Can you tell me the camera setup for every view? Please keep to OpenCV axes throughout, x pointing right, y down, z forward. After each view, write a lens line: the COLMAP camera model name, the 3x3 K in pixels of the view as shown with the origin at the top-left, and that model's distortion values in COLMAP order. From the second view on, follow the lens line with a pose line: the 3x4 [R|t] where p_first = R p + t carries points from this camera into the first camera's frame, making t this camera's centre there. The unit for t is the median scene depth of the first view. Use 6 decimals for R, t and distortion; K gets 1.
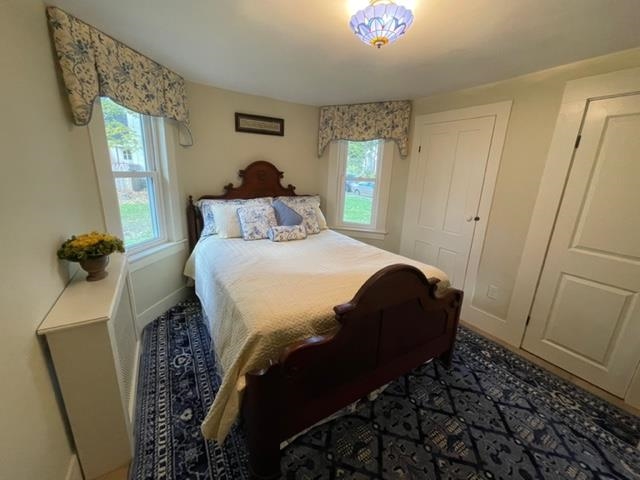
lens RADIAL K [[259.0, 0, 320.0], [0, 259.0, 240.0], [0, 0, 1]] dist [-0.000968, 0.000282]
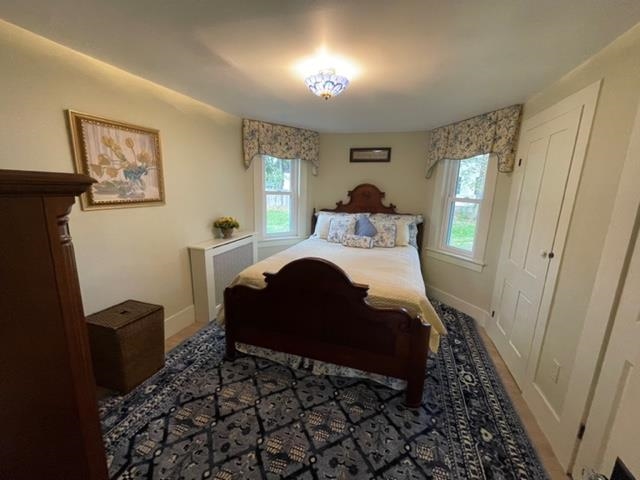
lens RADIAL K [[259.0, 0, 320.0], [0, 259.0, 240.0], [0, 0, 1]] dist [-0.000968, 0.000282]
pose [[0.646246, 0.132495, -0.751539, 0.628694], [-0.204483, 0.978865, -0.003262, 0.004922], [0.735223, 0.155785, 0.659681, 0.078466]]
